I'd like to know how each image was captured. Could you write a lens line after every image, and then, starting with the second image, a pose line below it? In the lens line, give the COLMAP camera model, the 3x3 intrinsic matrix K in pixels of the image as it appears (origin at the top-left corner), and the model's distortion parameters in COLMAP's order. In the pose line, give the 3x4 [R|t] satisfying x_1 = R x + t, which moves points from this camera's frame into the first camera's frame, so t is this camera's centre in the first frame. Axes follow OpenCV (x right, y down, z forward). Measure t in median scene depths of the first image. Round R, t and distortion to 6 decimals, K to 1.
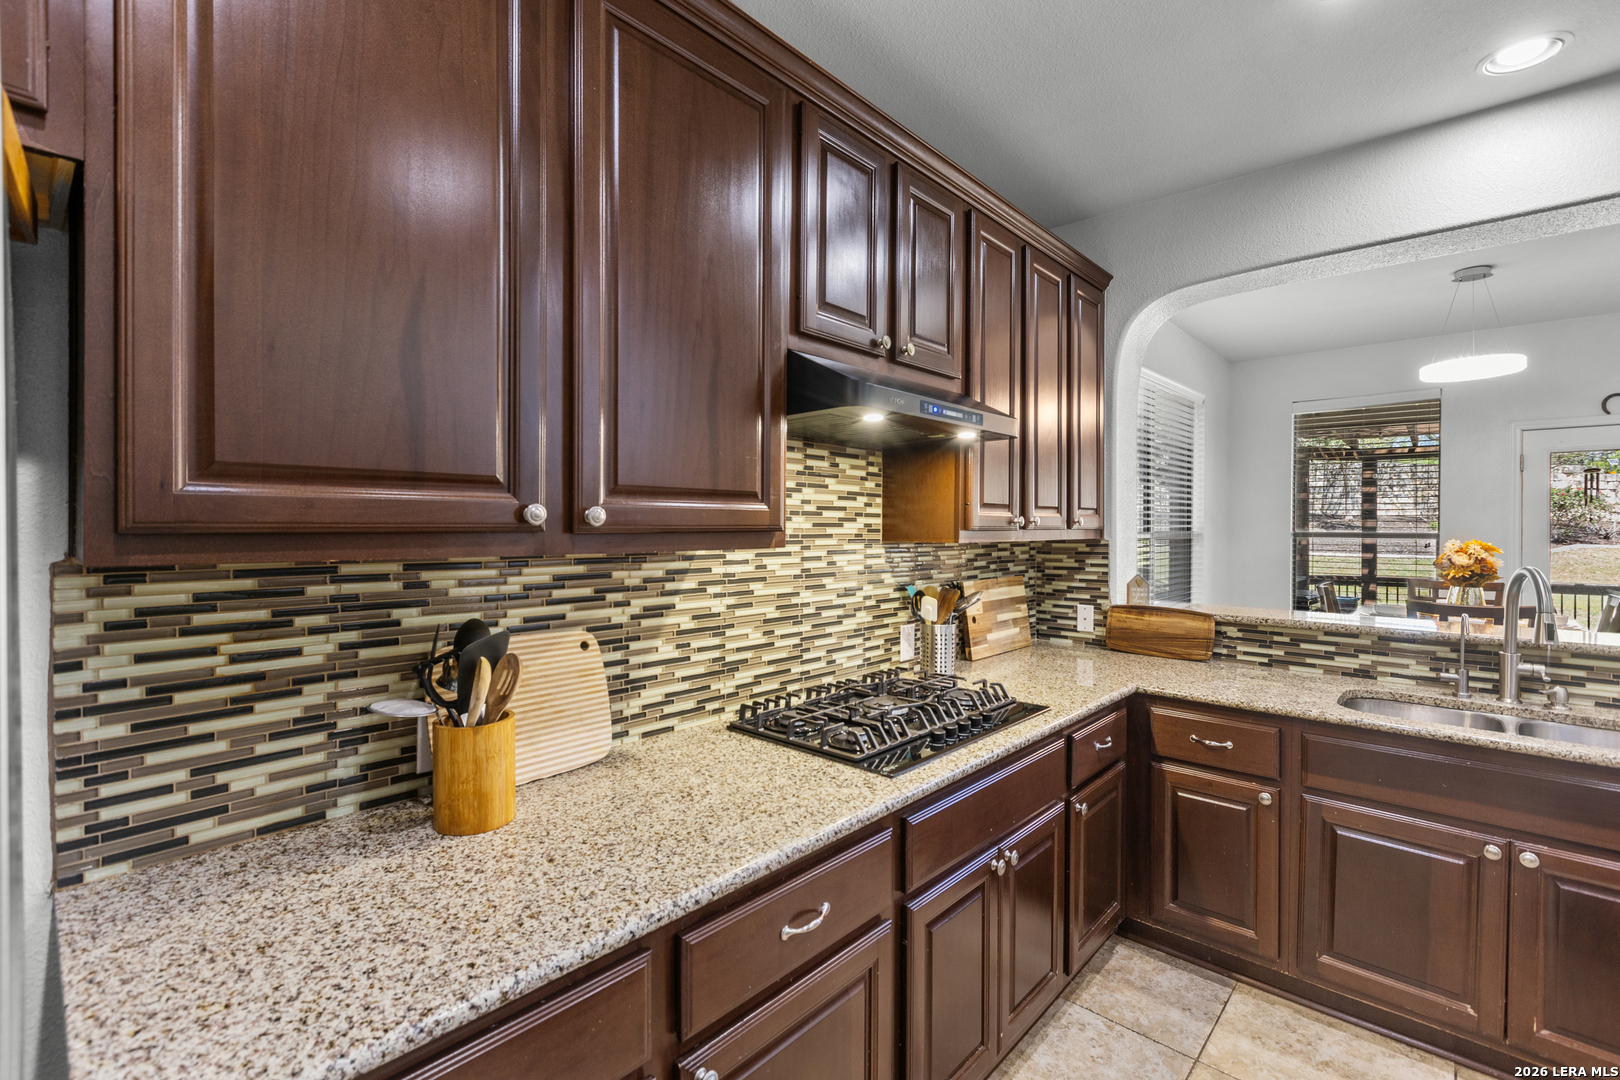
lens RADIAL K [[721.3, 0, 804.7], [0, 721.3, 532.2], [0, 0, 1]] dist [0.003190, 0.000034]
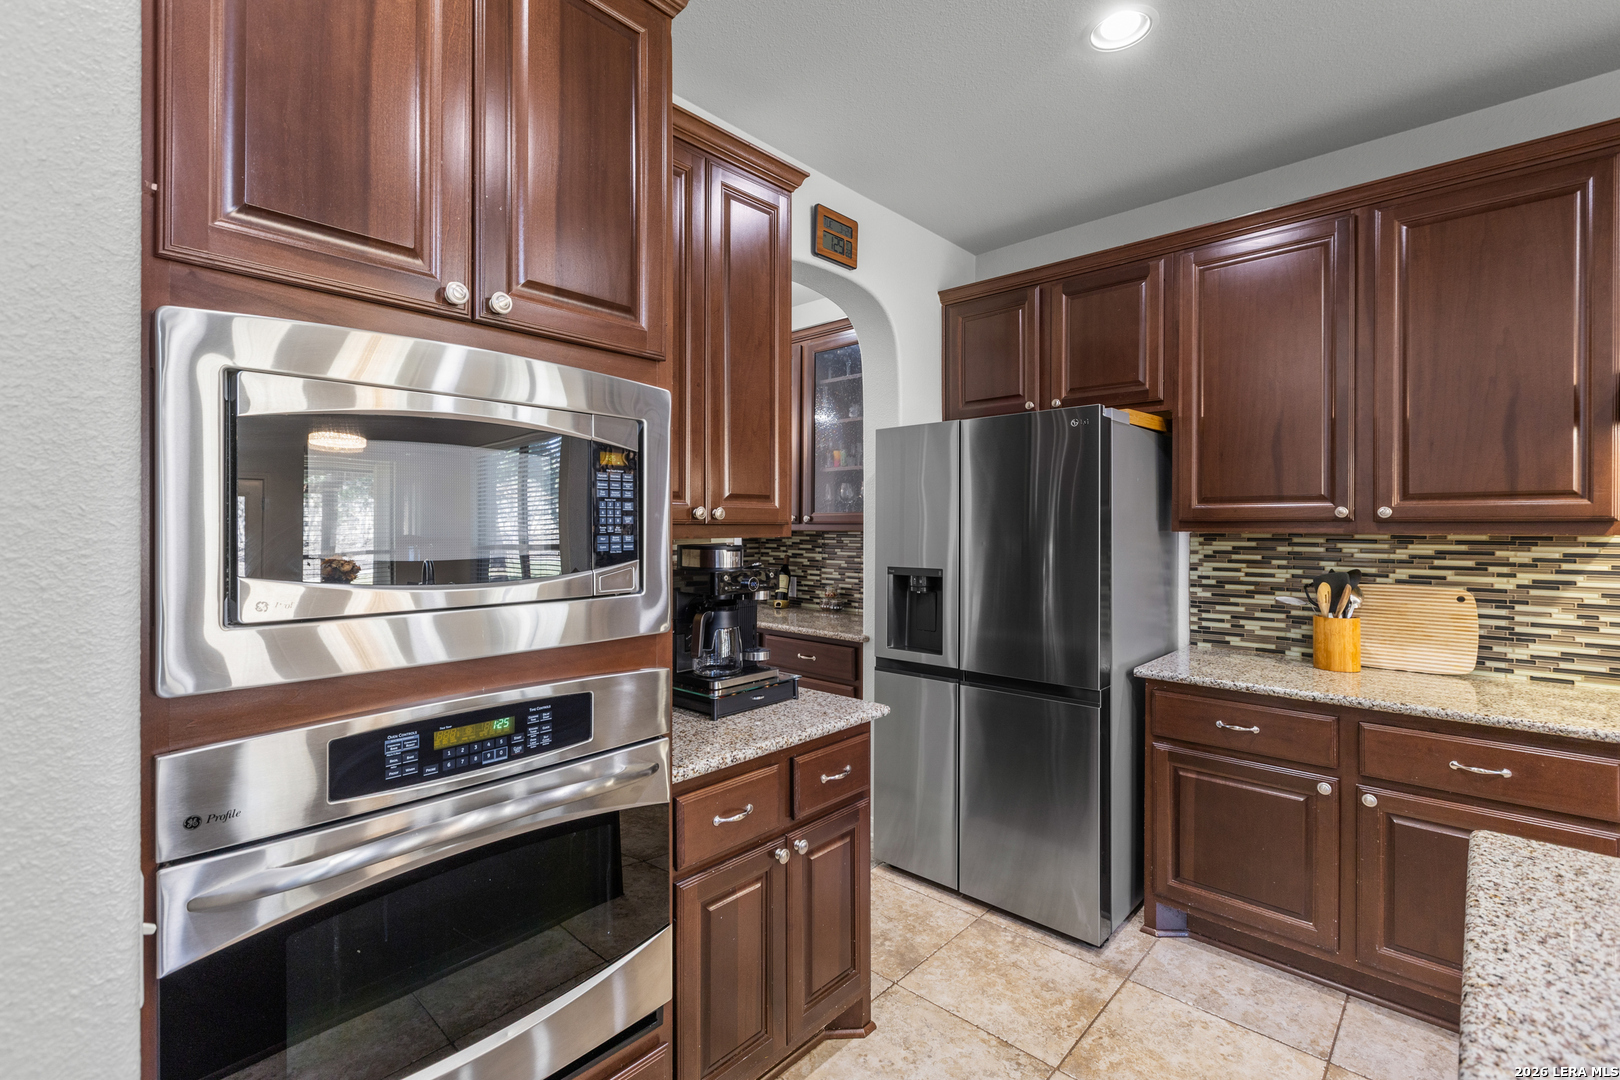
lens RADIAL K [[721.3, 0, 805.5], [0, 721.3, 528.8], [0, 0, 1]] dist [0.003190, 0.000034]
pose [[-0.001484, 0.002854, -0.999995, 1.488375], [-0.009855, 0.999947, 0.002869, 0.027258], [0.999950, 0.009859, -0.001456, -0.435193]]
